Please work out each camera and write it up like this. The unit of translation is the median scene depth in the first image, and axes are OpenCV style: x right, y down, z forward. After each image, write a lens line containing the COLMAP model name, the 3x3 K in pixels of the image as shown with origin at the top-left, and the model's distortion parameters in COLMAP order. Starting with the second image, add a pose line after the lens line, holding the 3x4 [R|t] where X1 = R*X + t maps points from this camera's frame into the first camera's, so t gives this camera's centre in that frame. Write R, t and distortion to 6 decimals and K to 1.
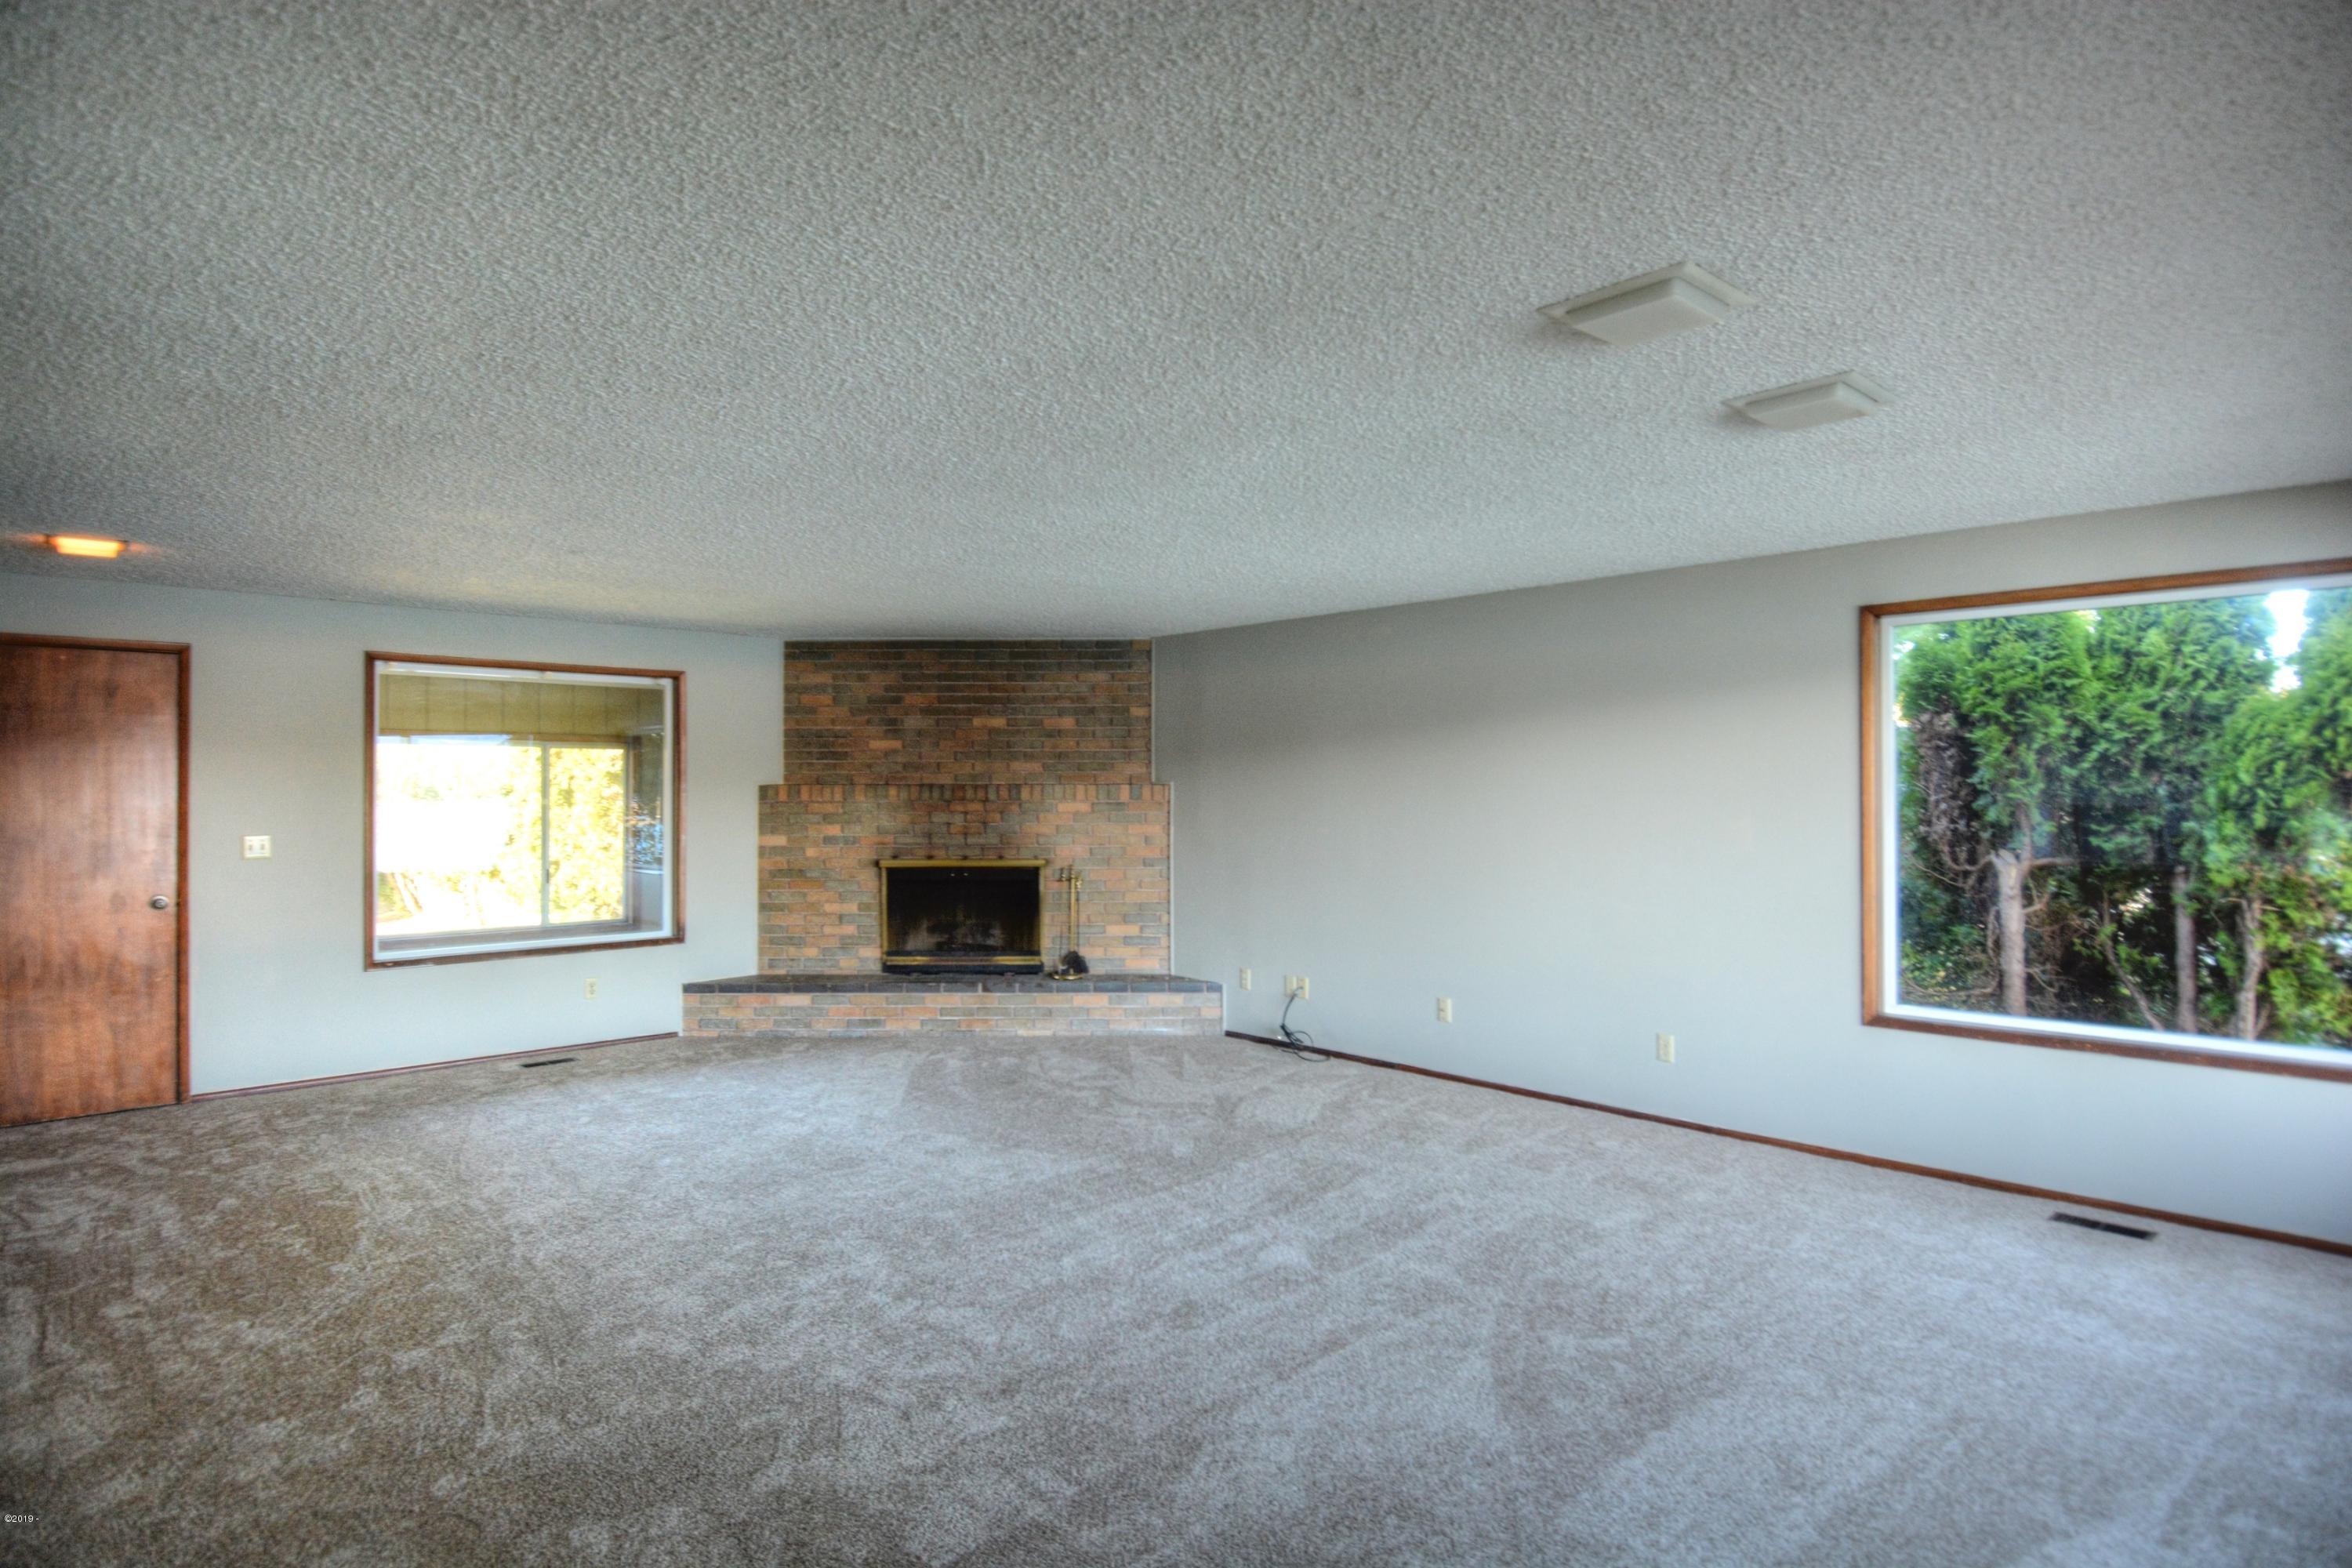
lens RADIAL K [[1246.0, 0, 1185.2], [0, 1246.0, 780.1], [0, 0, 1]] dist [0.002541, -0.013372]
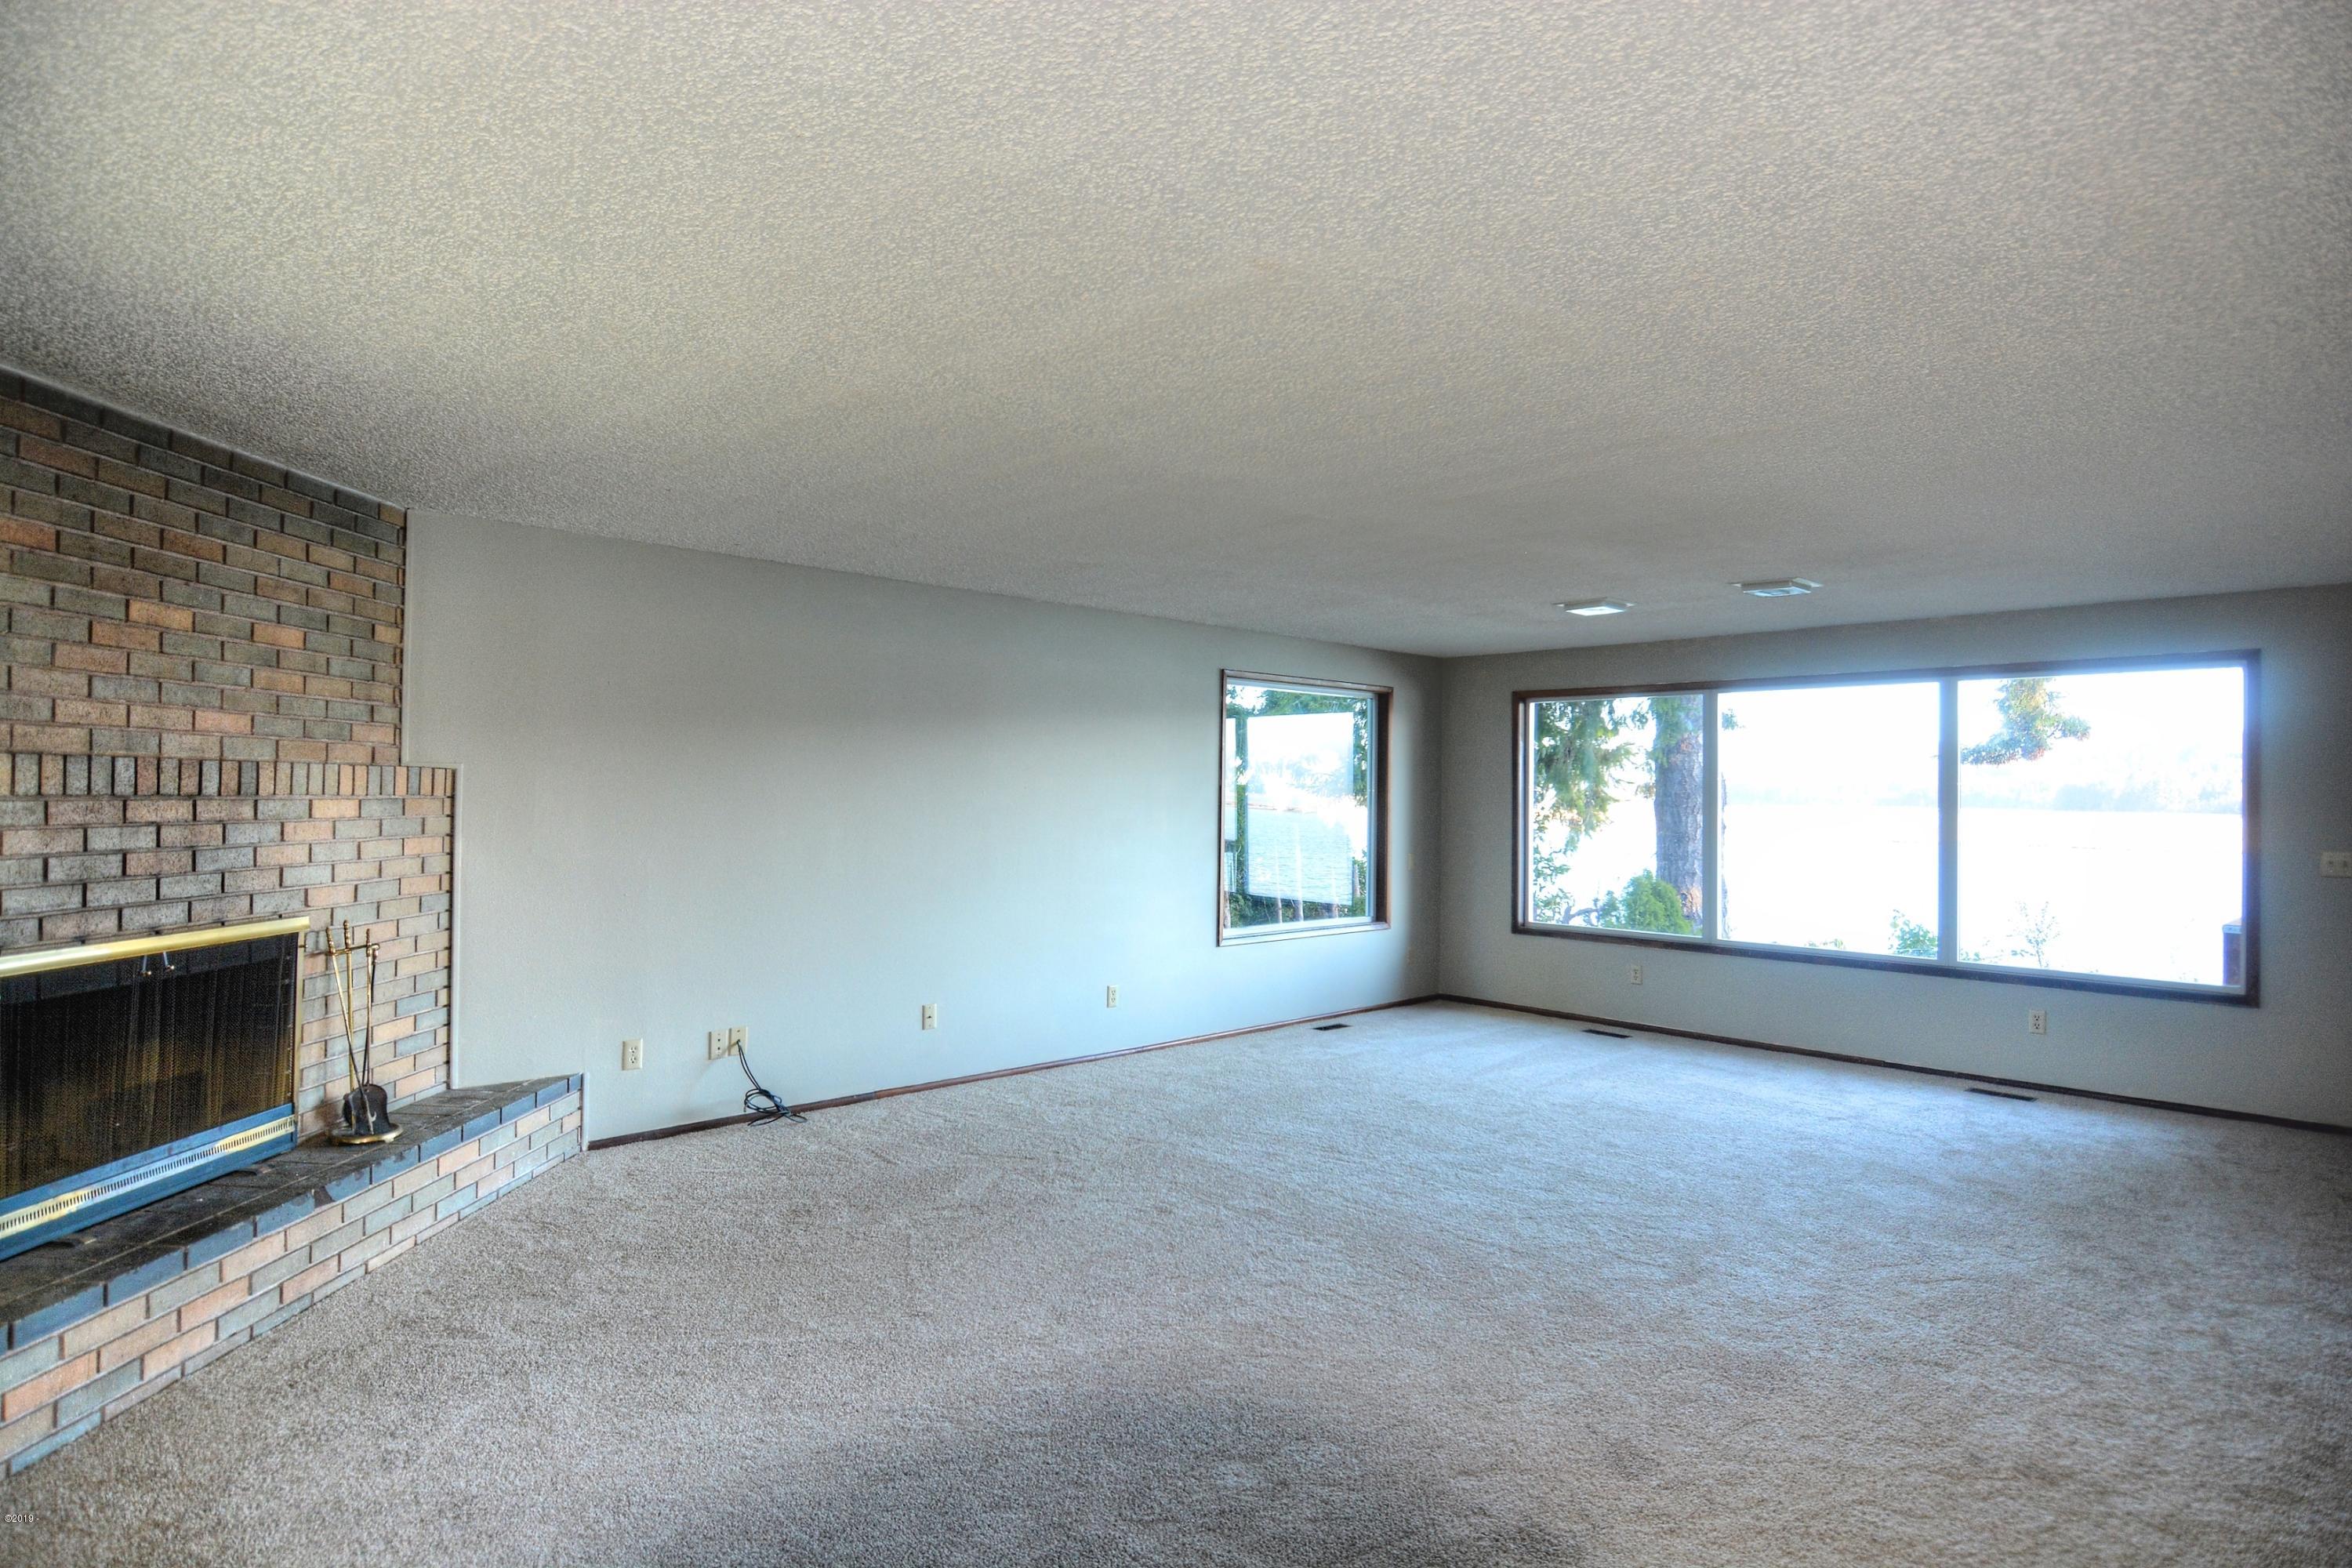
lens RADIAL K [[1246.0, 0, 1185.2], [0, 1246.0, 780.1], [0, 0, 1]] dist [0.002541, -0.013372]
pose [[0.018172, 0.009400, 0.999791, -0.596478], [-0.016899, 0.999816, -0.009093, 0.009192], [-0.999692, -0.016730, 0.018328, 0.645637]]
